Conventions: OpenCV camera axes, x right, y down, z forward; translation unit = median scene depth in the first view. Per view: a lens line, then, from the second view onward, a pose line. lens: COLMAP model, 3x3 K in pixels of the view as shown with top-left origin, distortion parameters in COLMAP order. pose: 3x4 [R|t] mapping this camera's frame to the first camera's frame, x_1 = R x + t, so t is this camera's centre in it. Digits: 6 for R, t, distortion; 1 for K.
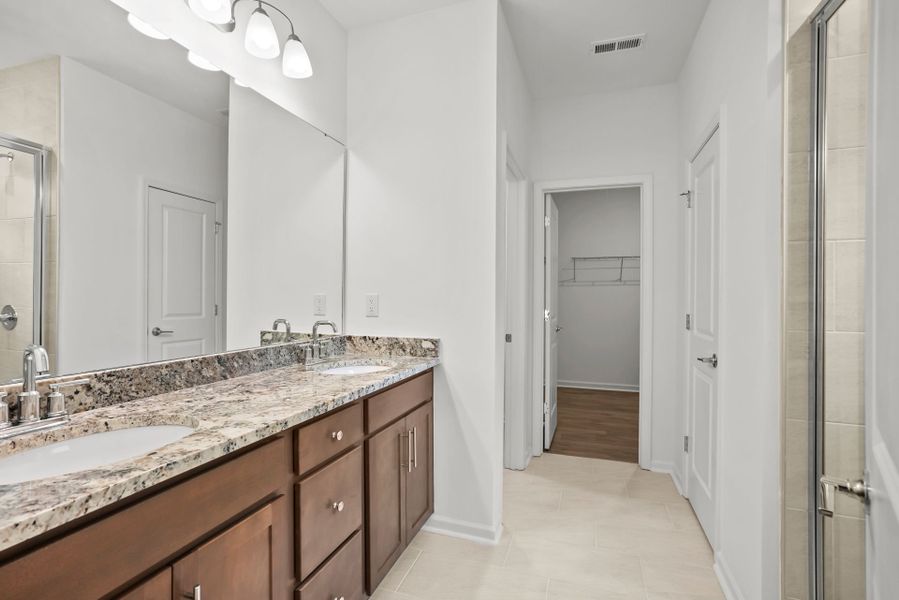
lens RADIAL K [[416.1, 0, 447.0], [0, 416.1, 296.2], [0, 0, 1]] dist [-0.038070, 0.021260]
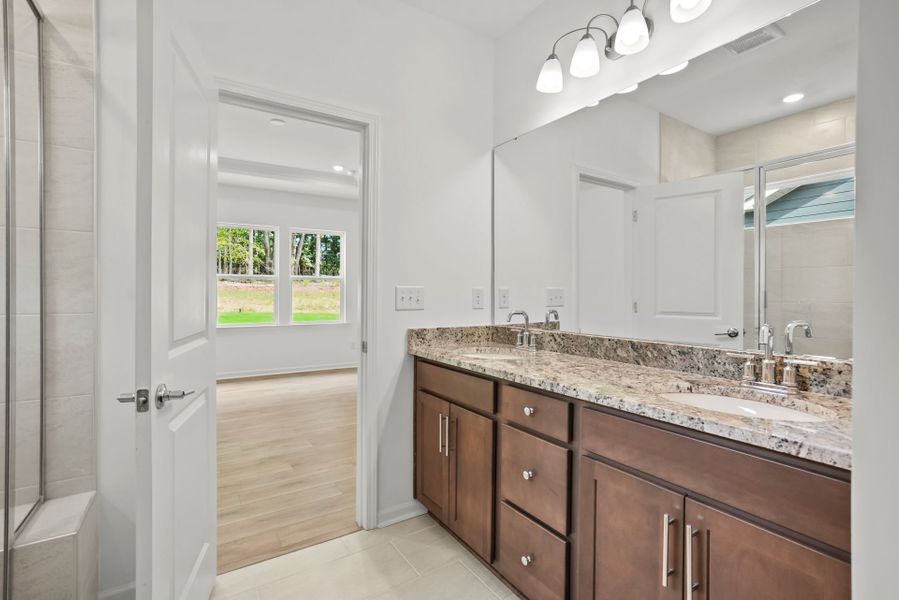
lens RADIAL K [[416.1, 0, 447.0], [0, 416.1, 296.2], [0, 0, 1]] dist [-0.038070, 0.021260]
pose [[-0.613123, 0.000163, -0.789988, 0.675399], [-0.004003, 0.999986, 0.003313, 0.020344], [0.789978, 0.005194, -0.613114, 1.346743]]
